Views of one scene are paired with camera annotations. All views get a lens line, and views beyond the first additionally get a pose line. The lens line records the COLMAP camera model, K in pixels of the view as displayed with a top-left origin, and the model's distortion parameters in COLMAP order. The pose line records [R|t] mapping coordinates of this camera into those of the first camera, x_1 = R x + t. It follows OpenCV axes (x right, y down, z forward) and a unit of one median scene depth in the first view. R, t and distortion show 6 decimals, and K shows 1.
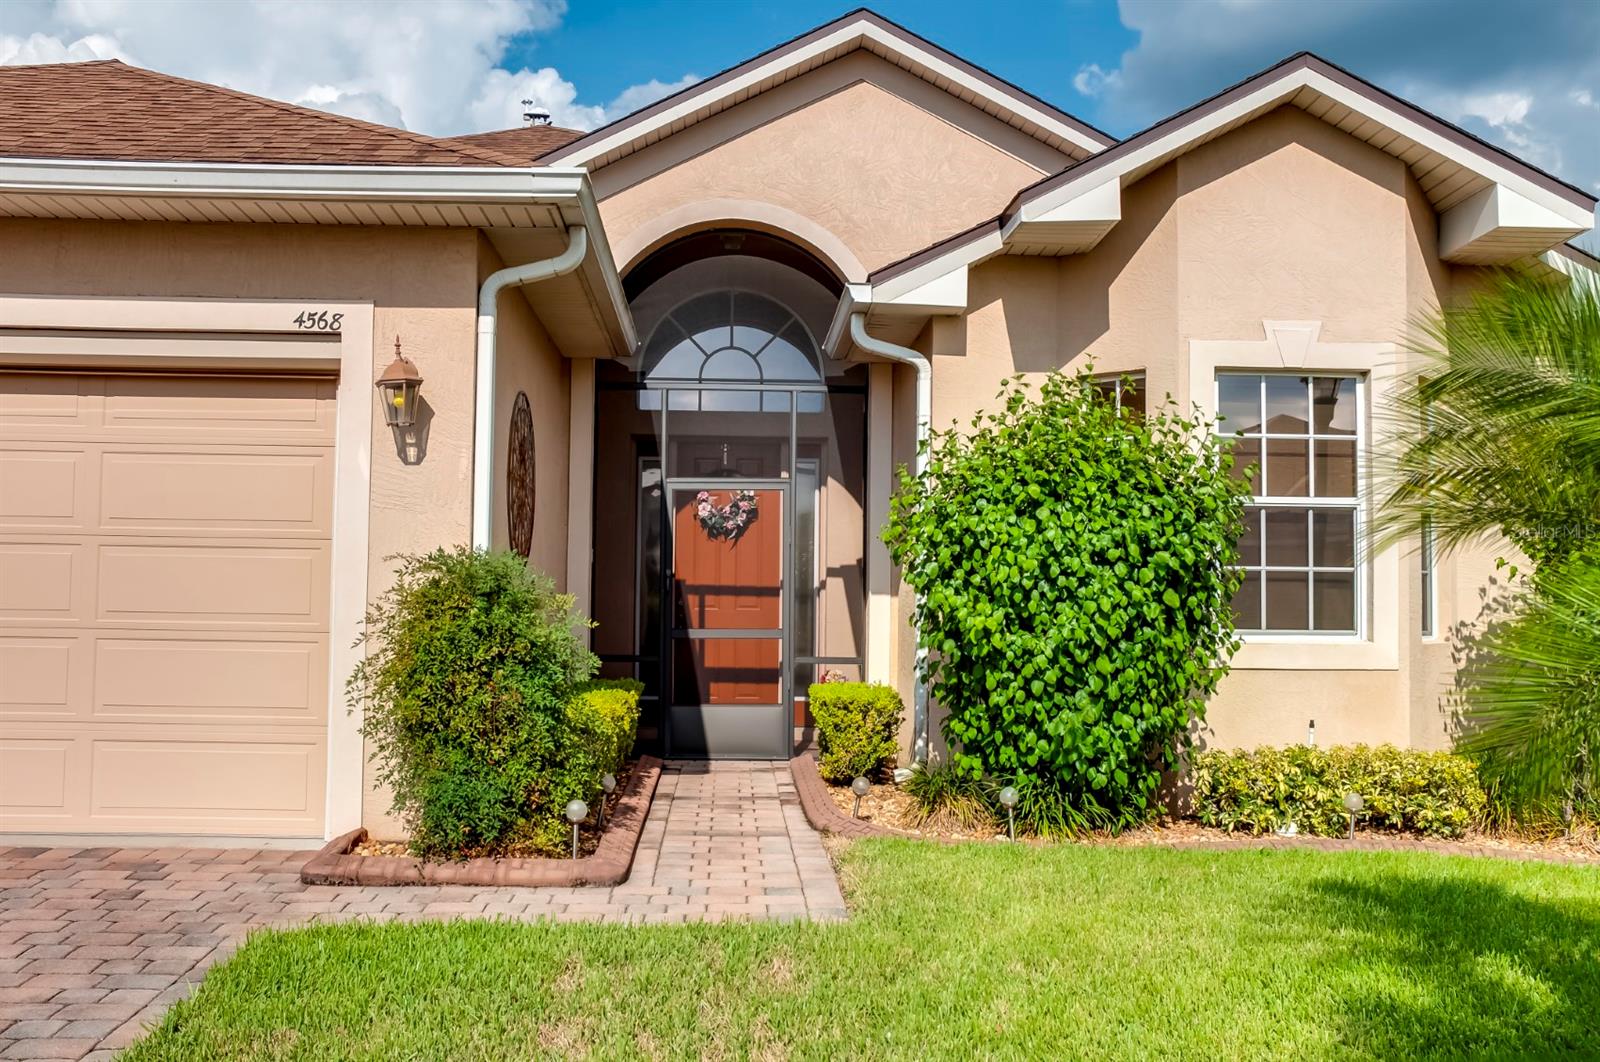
lens RADIAL K [[1497.4, 0, 801.4], [0, 1497.4, 533.4], [0, 0, 1]] dist [-0.053846, 0.000000]
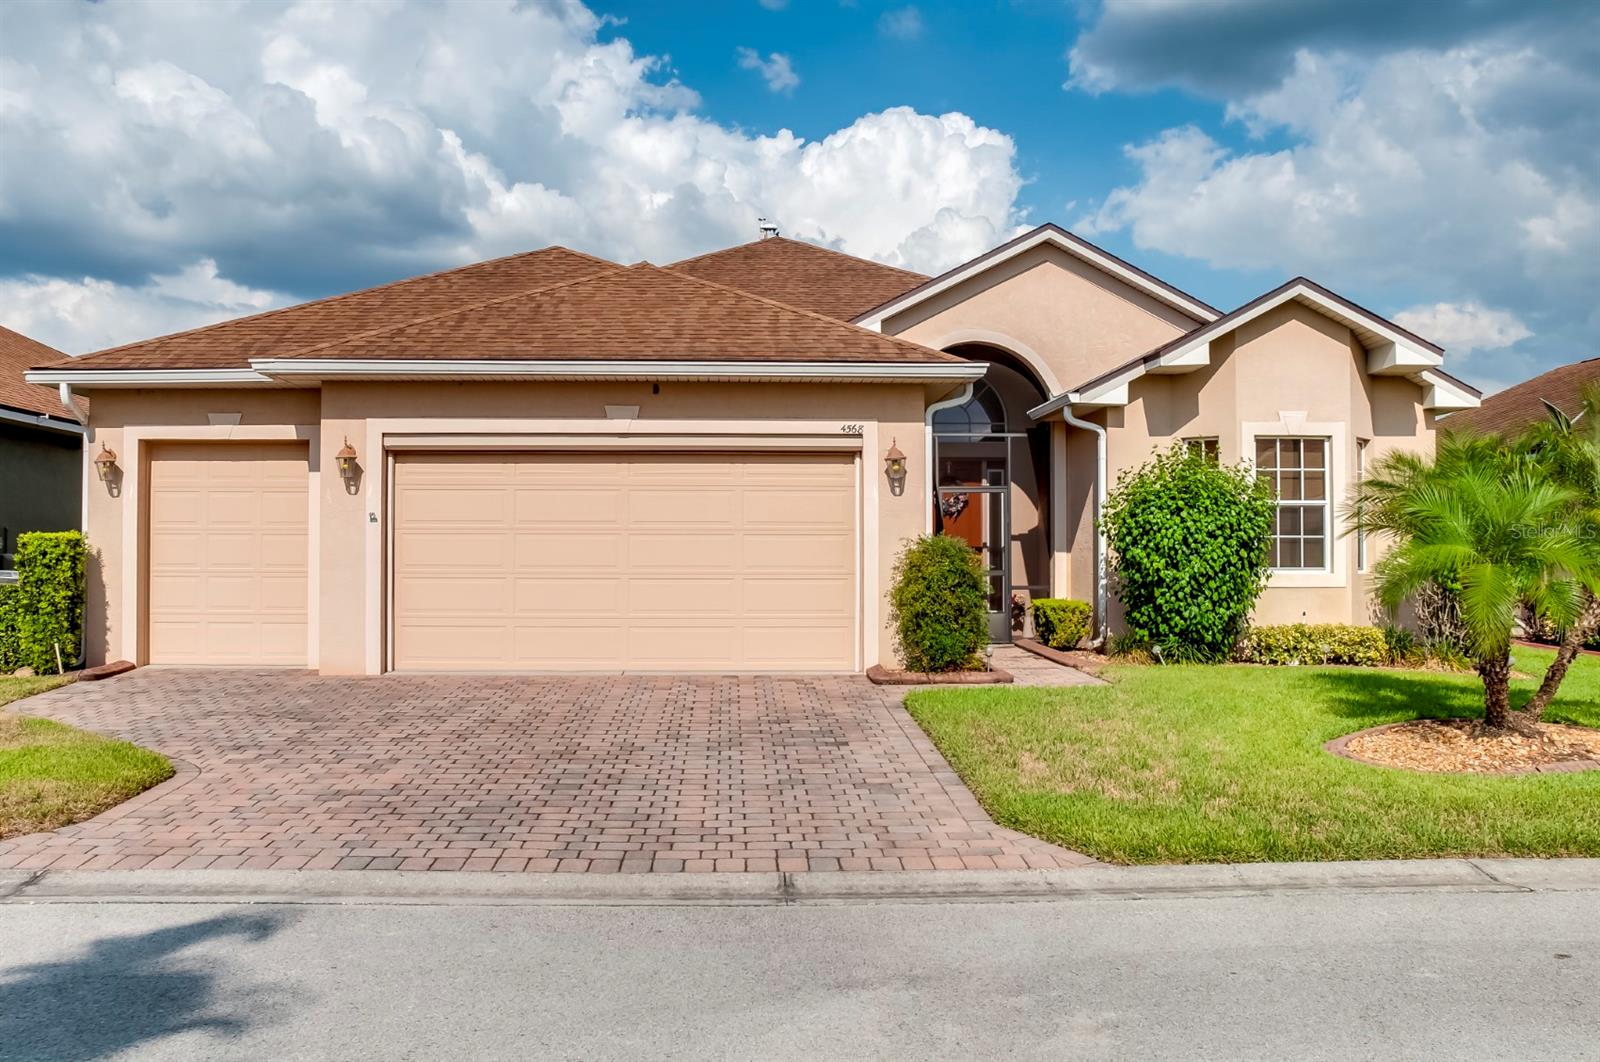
lens RADIAL K [[1349.5, 0, 805.1], [0, 1349.5, 533.9], [0, 0, 1]] dist [-0.086790, 0.004134]
pose [[0.999930, -0.011589, 0.002372, -0.344353], [0.011503, 0.999370, 0.033578, -0.049820], [-0.002760, -0.033548, 0.999433, -0.821171]]
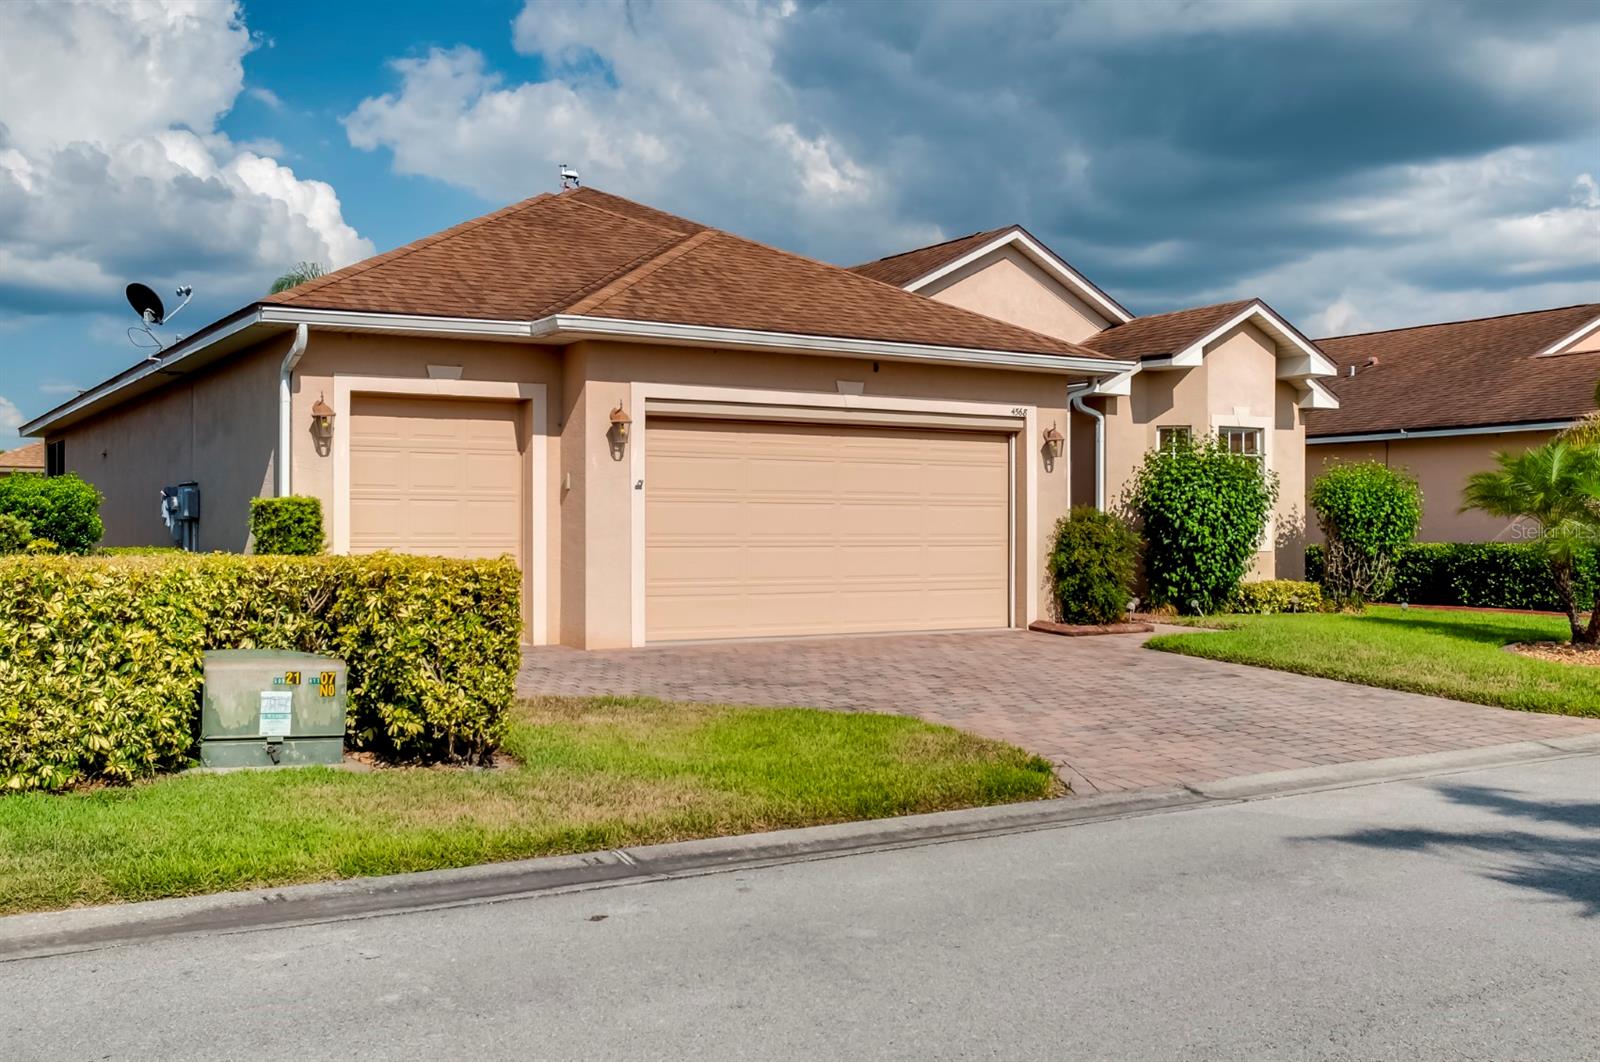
lens RADIAL K [[1497.4, 0, 797.6], [0, 1497.4, 535.1], [0, 0, 1]] dist [-0.053846, 0.000000]
pose [[0.876316, -0.012706, 0.481569, -1.560225], [-0.016958, 0.998219, 0.057197, -0.066230], [-0.481438, -0.058289, 0.874540, -0.825820]]
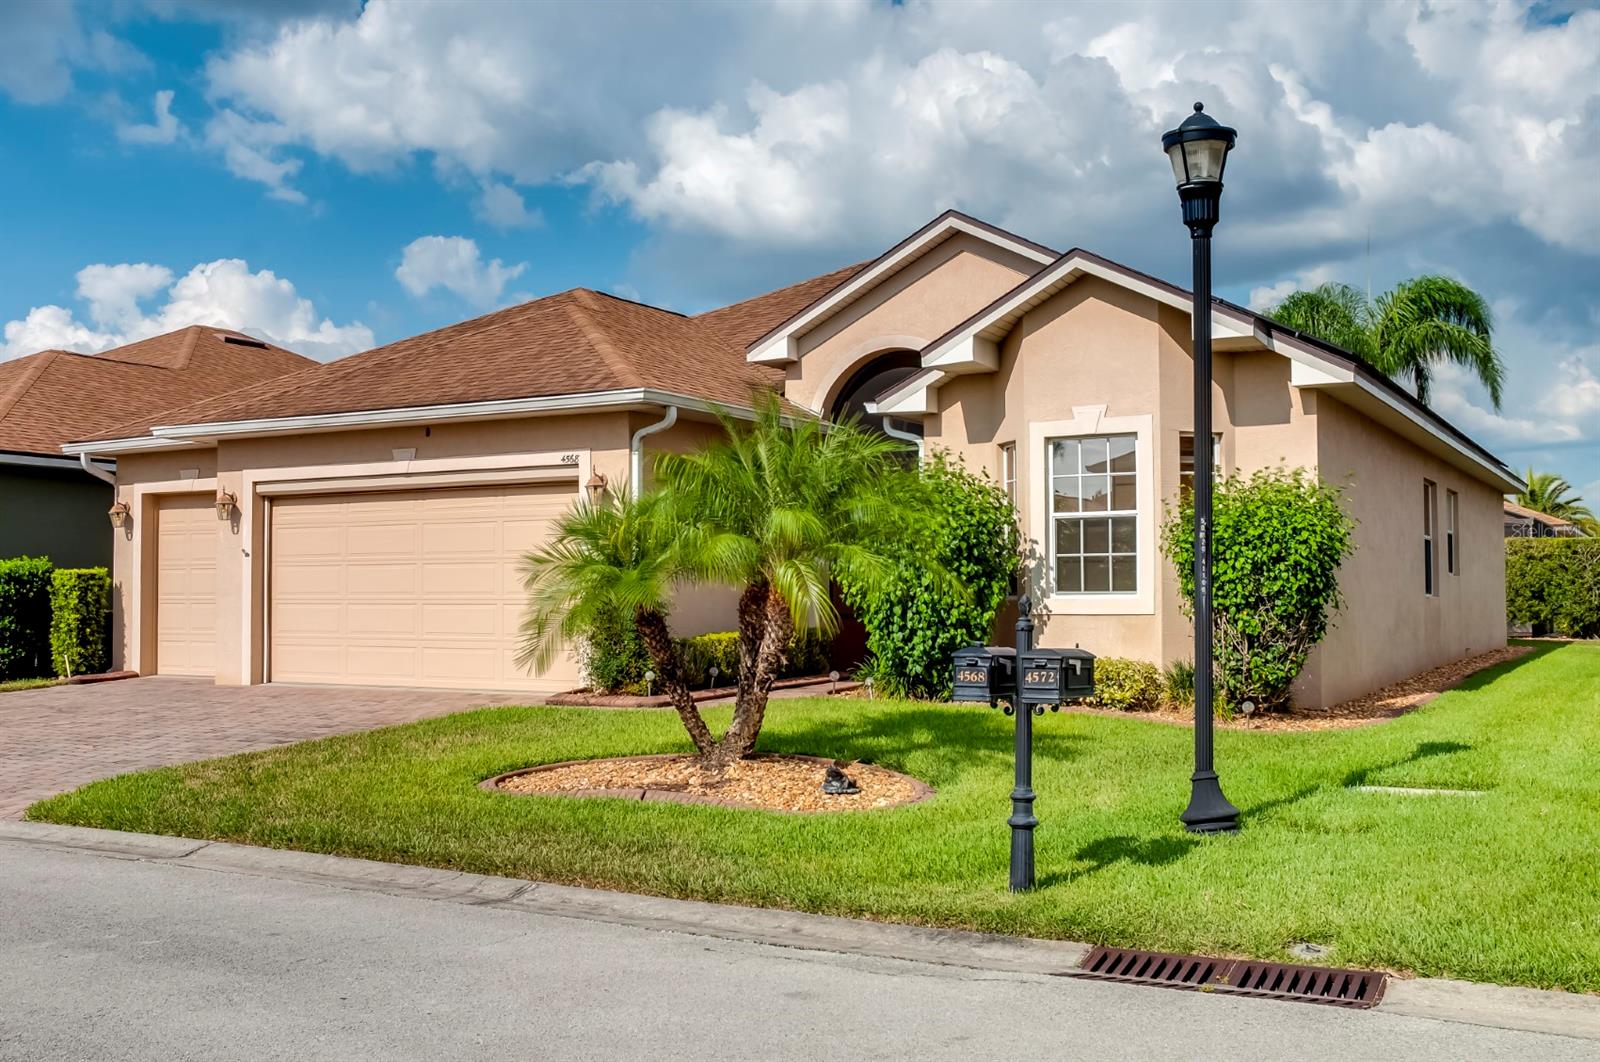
lens RADIAL K [[1603.2, 0, 805.0], [0, 1603.2, 523.1], [0, 0, 1]] dist [-0.038125, 0.000000]
pose [[0.848629, -0.039470, -0.527514, 1.065056], [0.042125, 0.999088, -0.006987, -0.013643], [0.527309, -0.016292, 0.849518, -0.735886]]
